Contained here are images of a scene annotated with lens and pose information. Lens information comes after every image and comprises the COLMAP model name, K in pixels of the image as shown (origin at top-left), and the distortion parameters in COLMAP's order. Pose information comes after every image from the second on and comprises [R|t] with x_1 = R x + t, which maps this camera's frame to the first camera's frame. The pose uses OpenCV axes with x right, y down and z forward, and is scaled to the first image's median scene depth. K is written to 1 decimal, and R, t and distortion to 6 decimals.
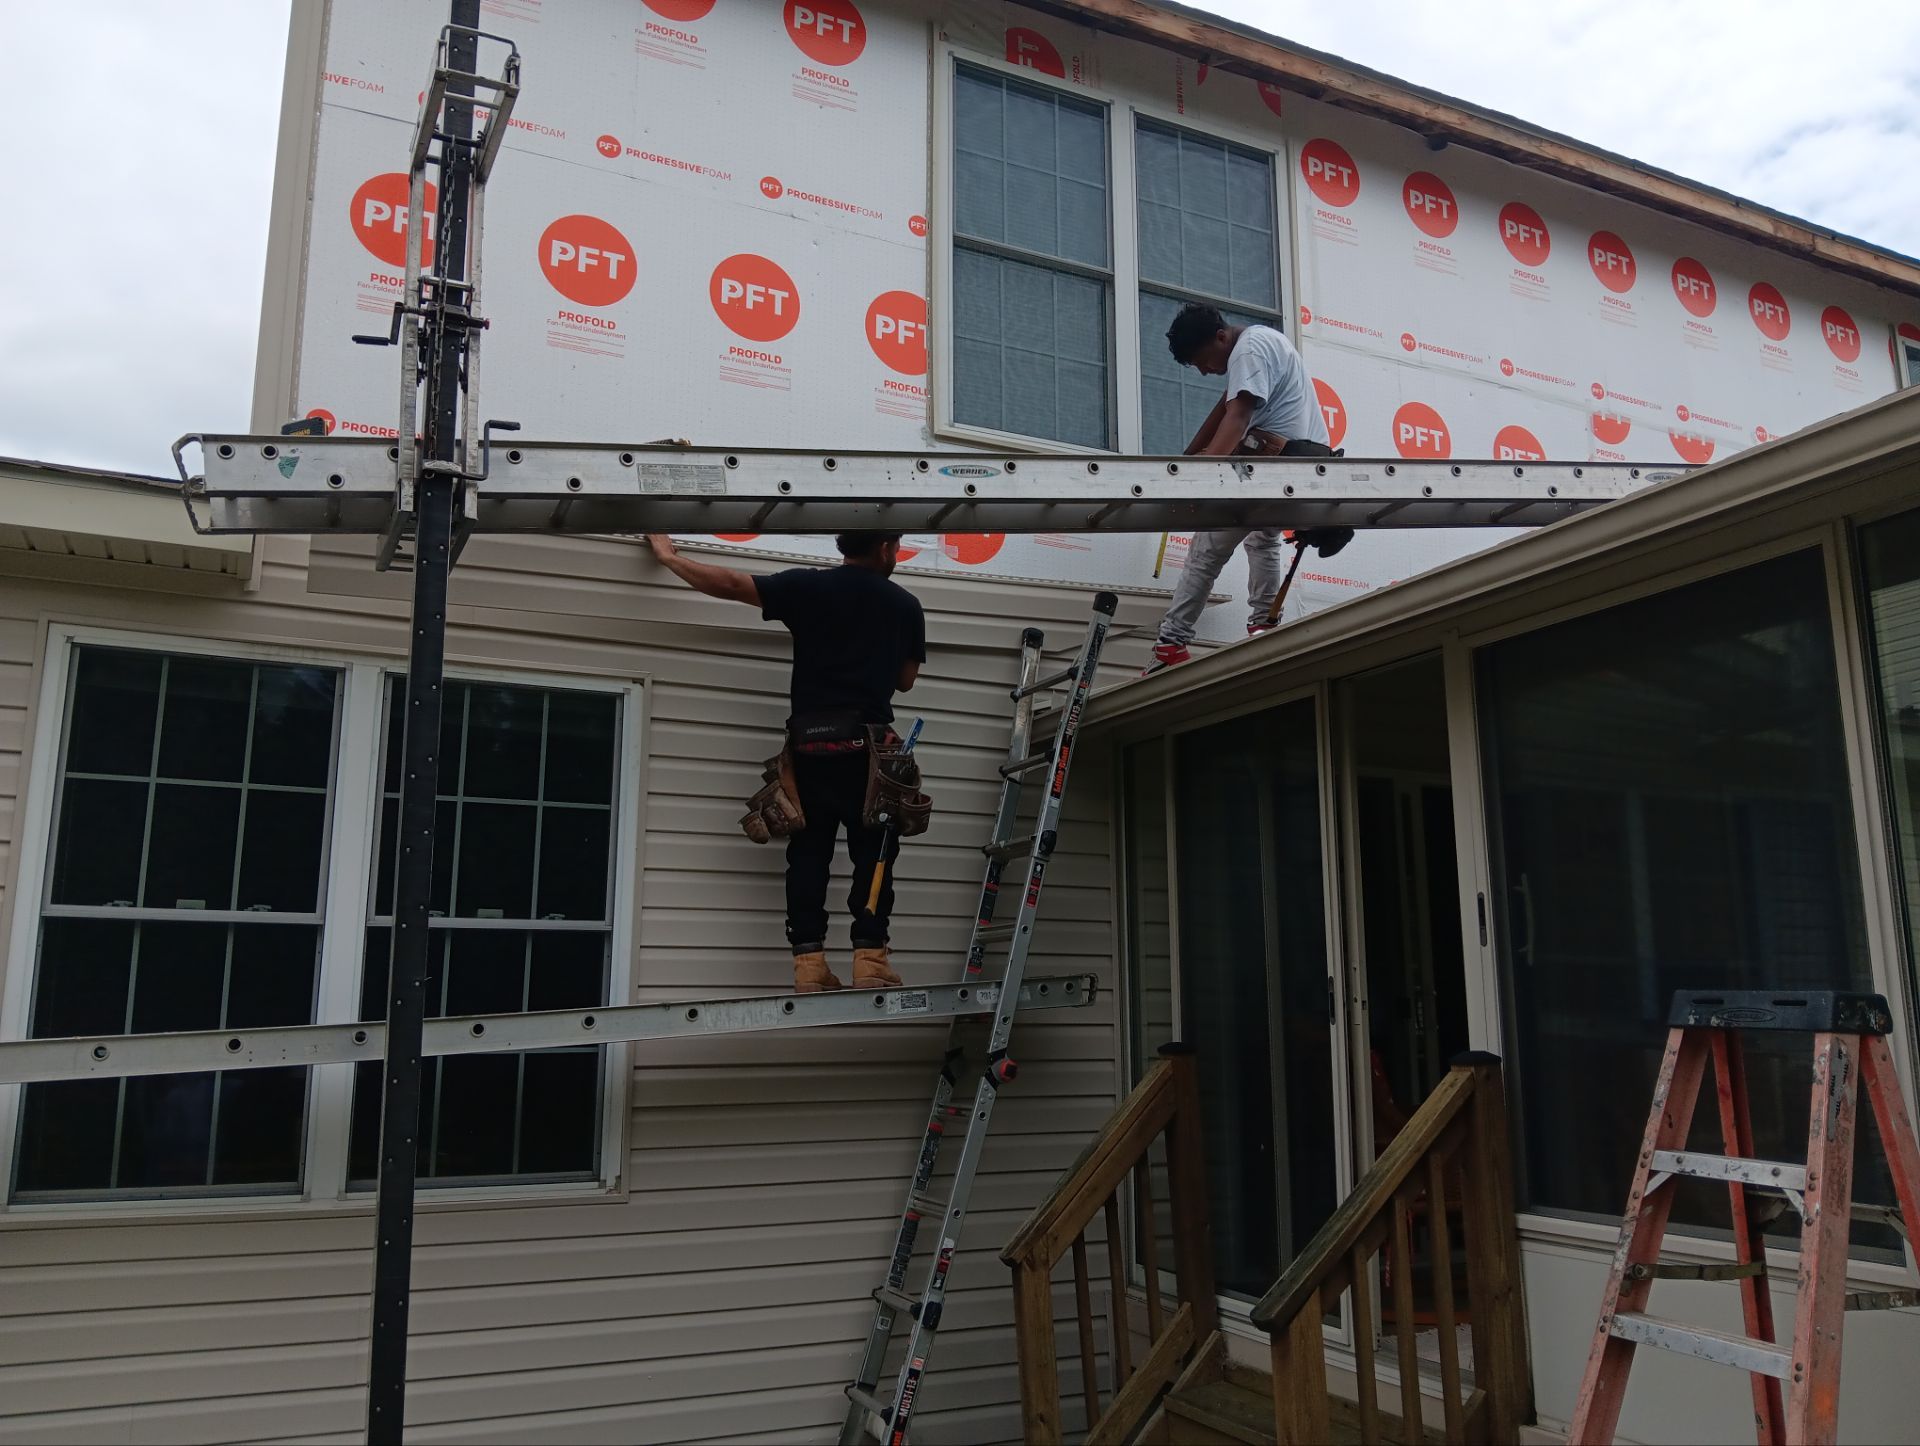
lens RADIAL K [[1492.3, 0, 962.2], [0, 1492.3, 715.6], [0, 0, 1]] dist [0.062198, -0.114838]
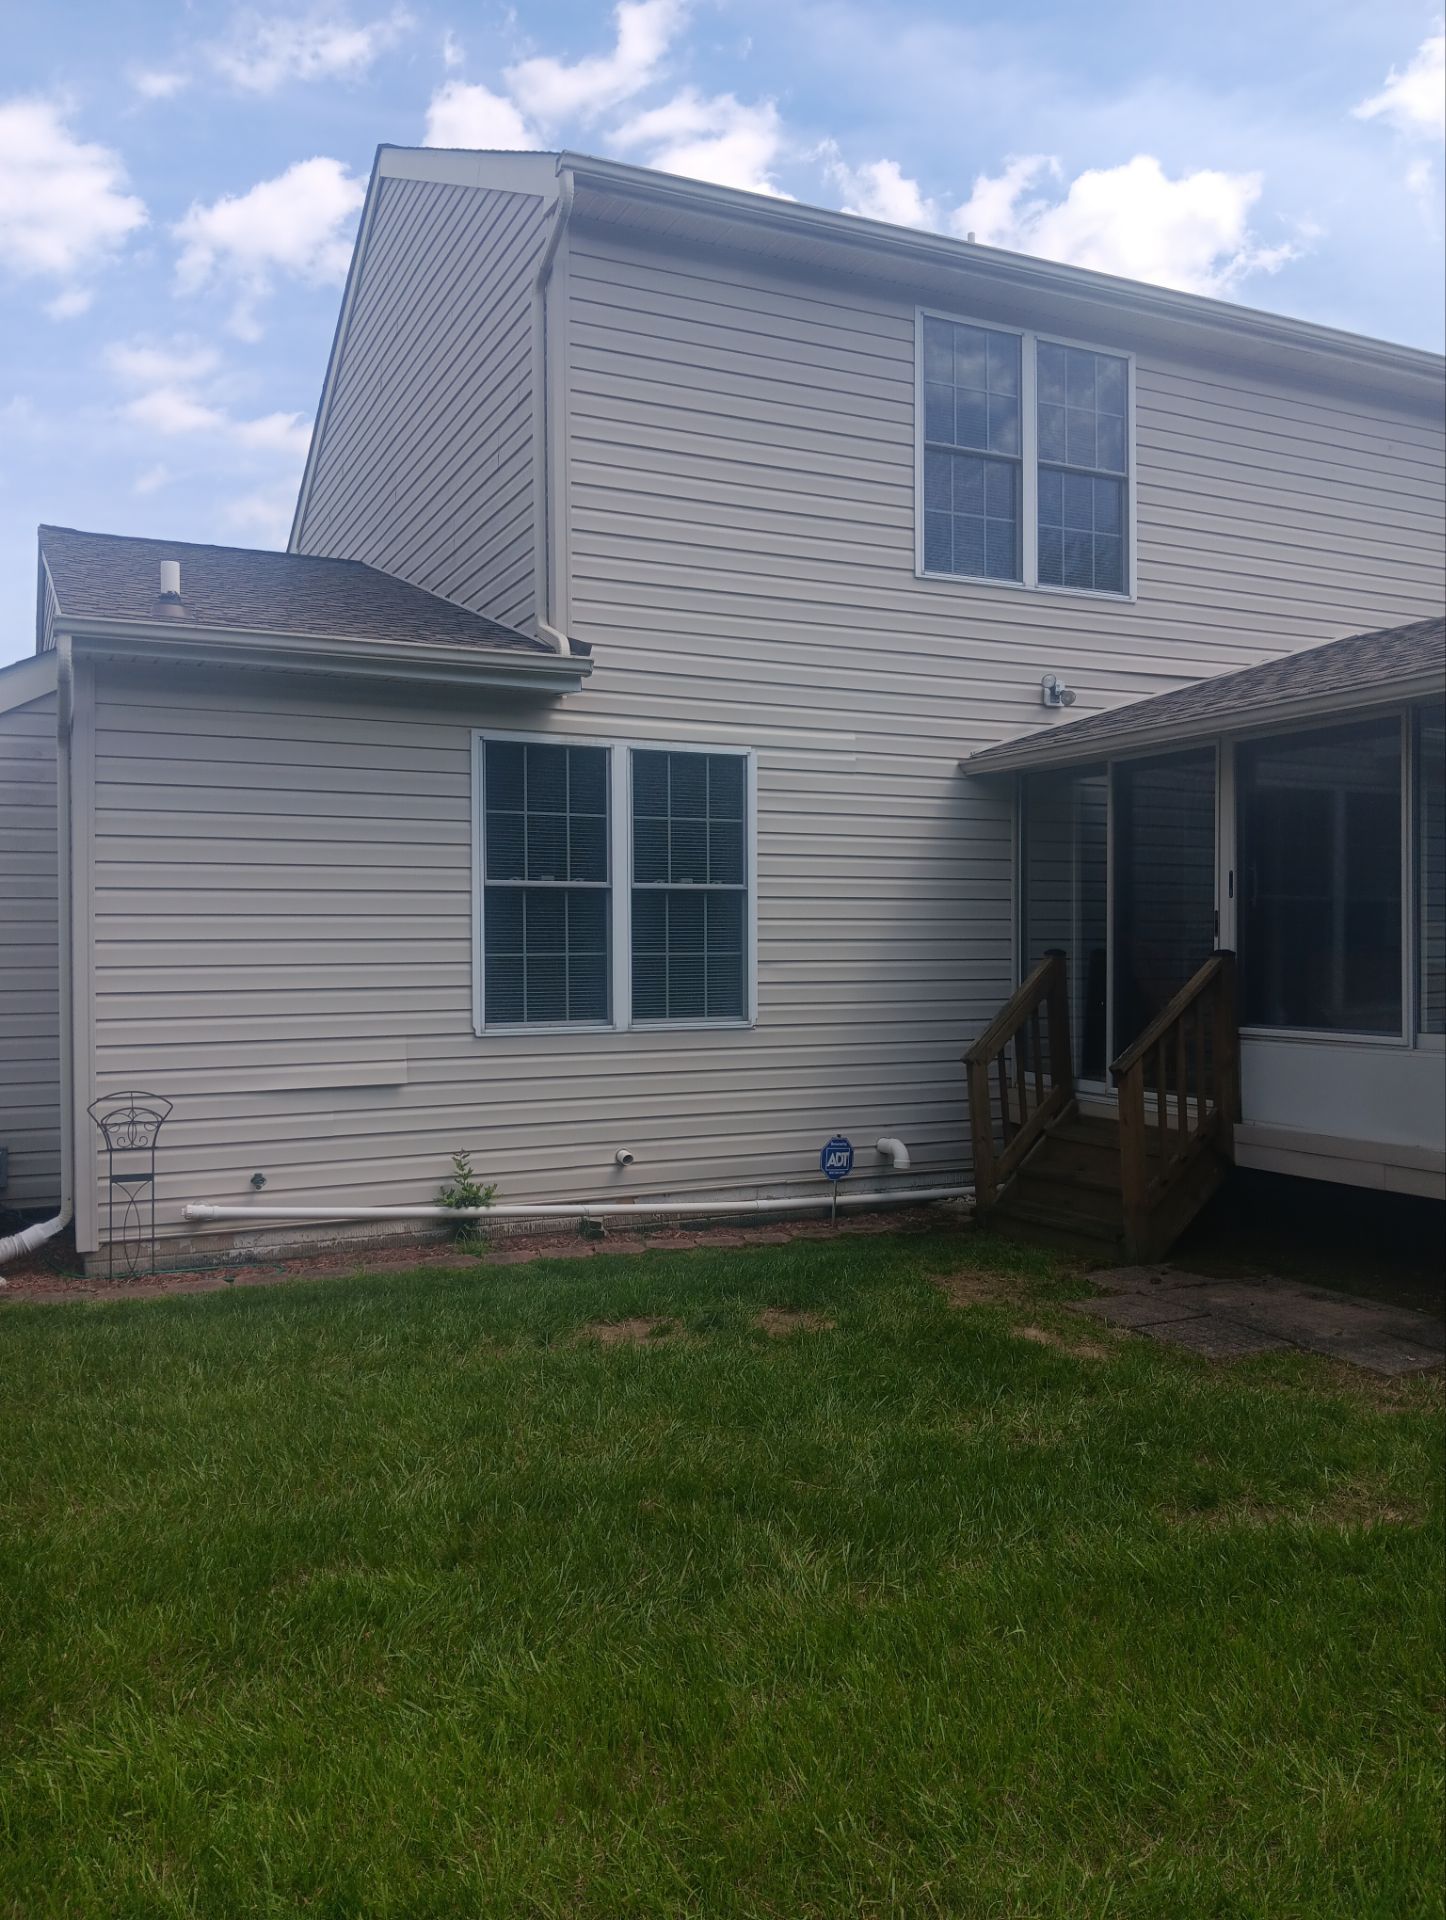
lens RADIAL K [[1492.3, 0, 720.8], [0, 1492.3, 958.4], [0, 0, 1]] dist [0.062198, -0.114838]
pose [[0.999968, -0.004218, -0.006749, -0.253724], [0.005536, 0.977901, 0.208996, -0.151322], [0.005719, -0.209026, 0.977893, -0.778220]]
